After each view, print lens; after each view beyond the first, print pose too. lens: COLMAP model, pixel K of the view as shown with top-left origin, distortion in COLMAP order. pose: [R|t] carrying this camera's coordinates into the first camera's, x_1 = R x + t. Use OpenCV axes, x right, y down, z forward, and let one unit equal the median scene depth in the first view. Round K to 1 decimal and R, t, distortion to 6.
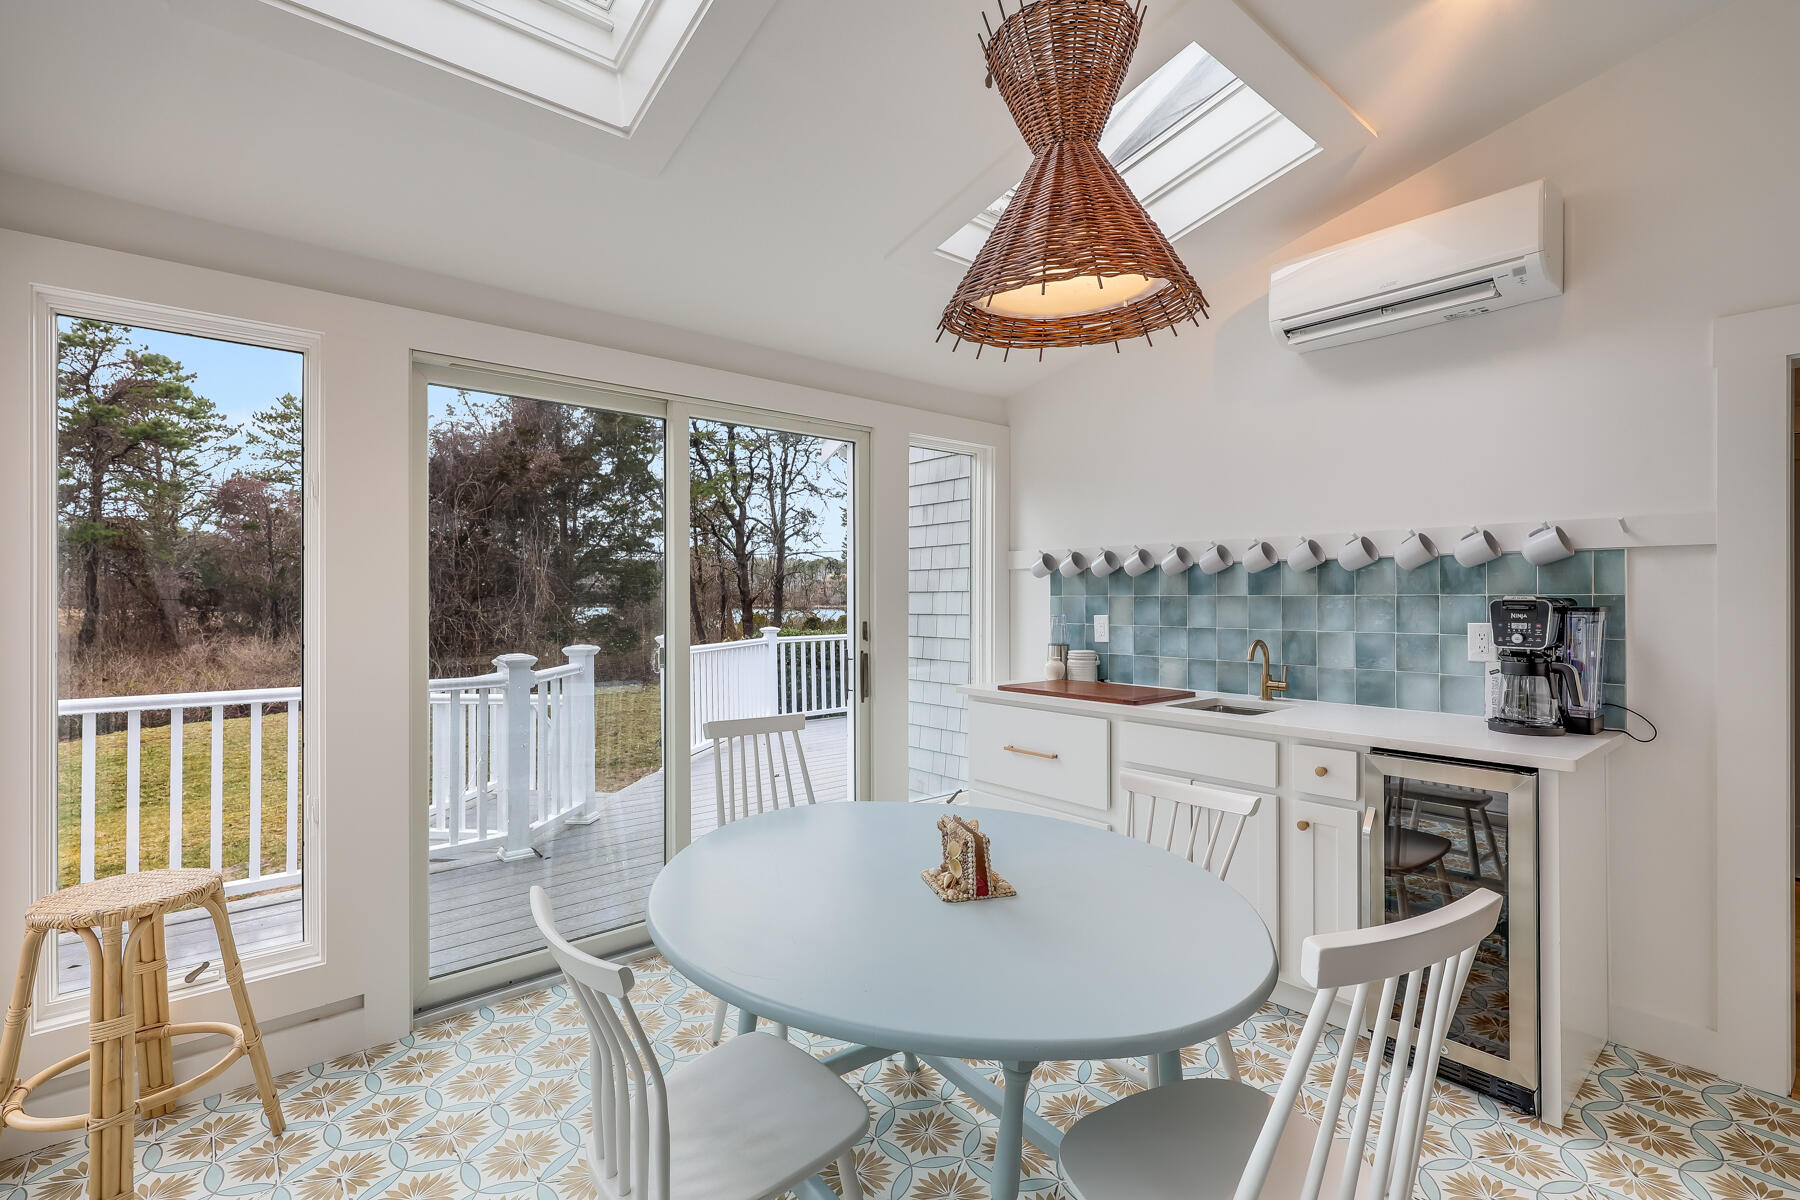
lens RADIAL K [[836.1, 0, 900.0], [0, 836.1, 600.0], [0, 0, 1]] dist [0.002563, 0.000706]
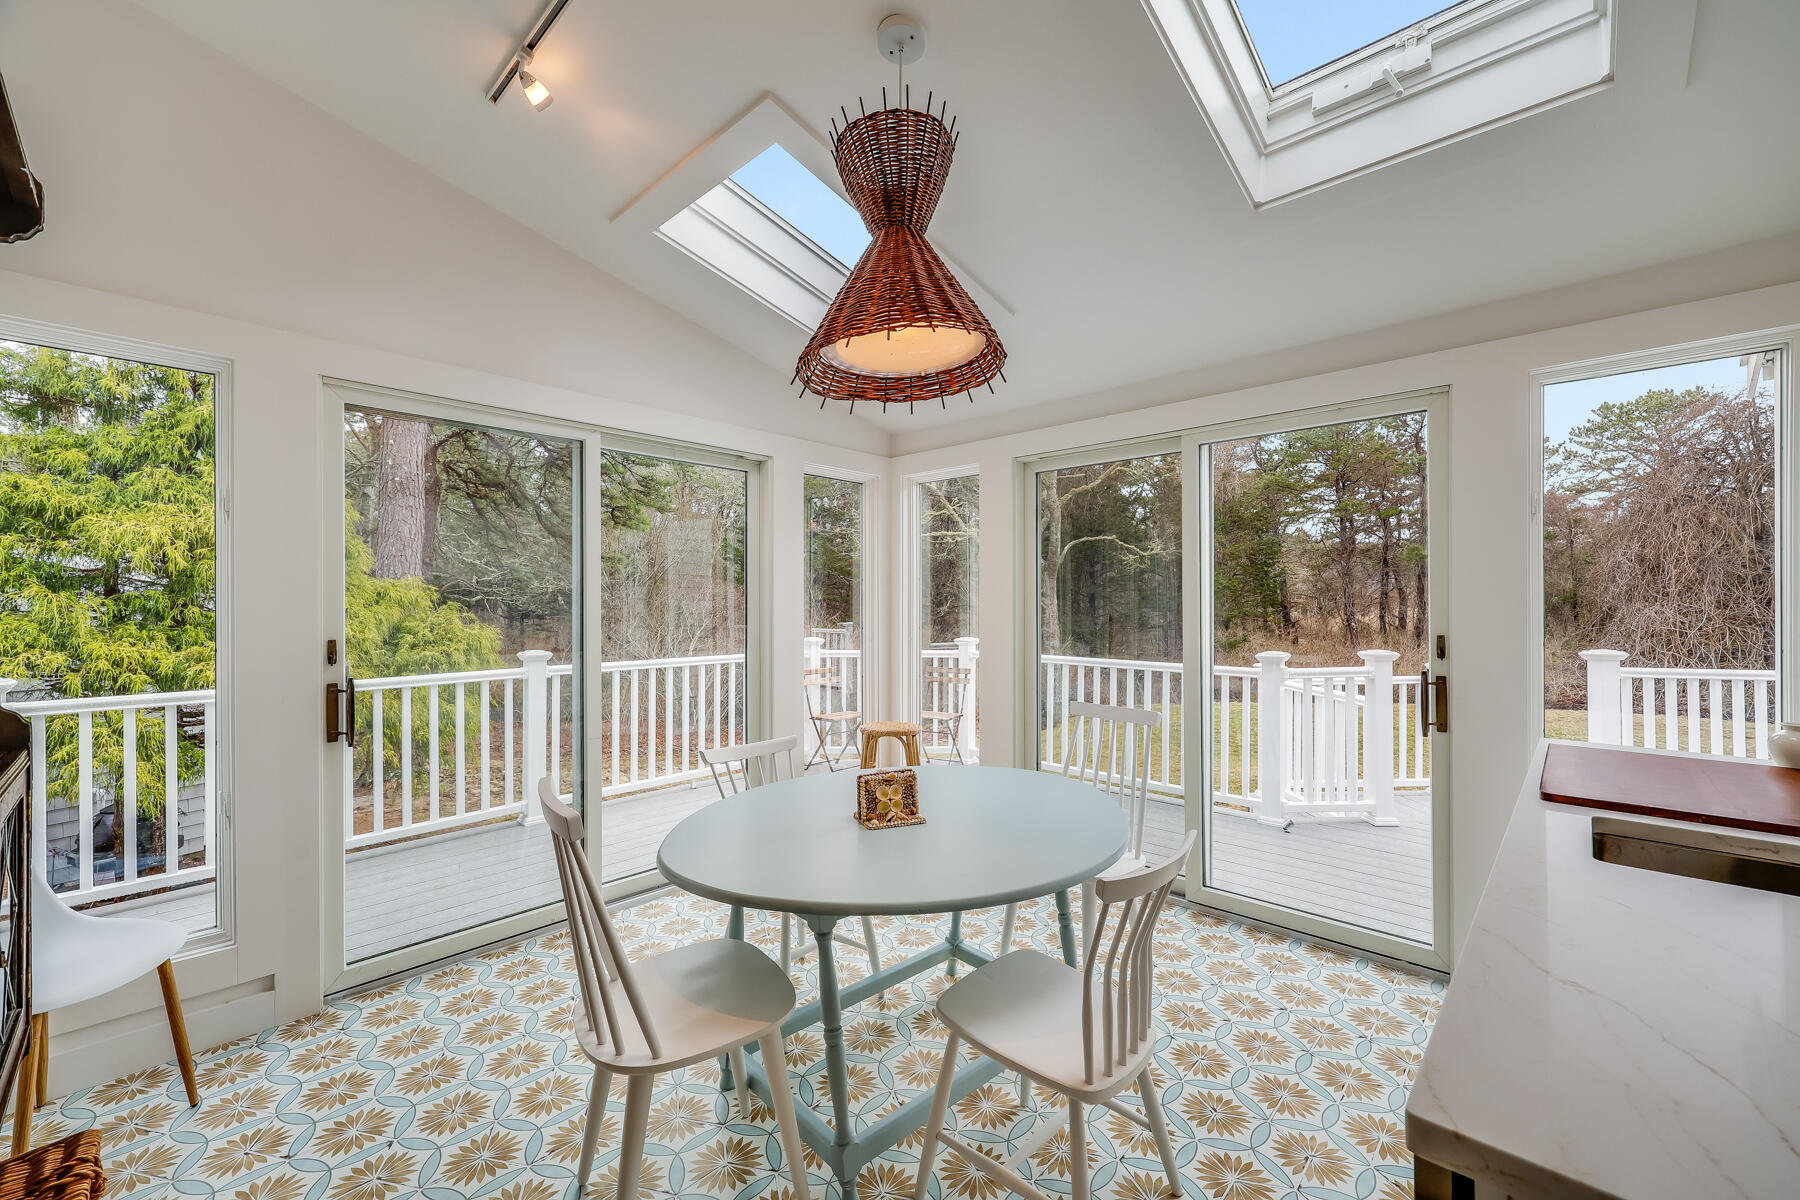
lens RADIAL K [[724.0, 0, 900.0], [0, 724.0, 600.0], [0, 0, 1]] dist [-0.001662, -0.000131]
pose [[0.091041, -0.002770, -0.995843, 0.488623], [-0.003753, 0.999988, -0.003125, -0.000509], [0.995840, 0.004022, 0.091029, 0.422303]]
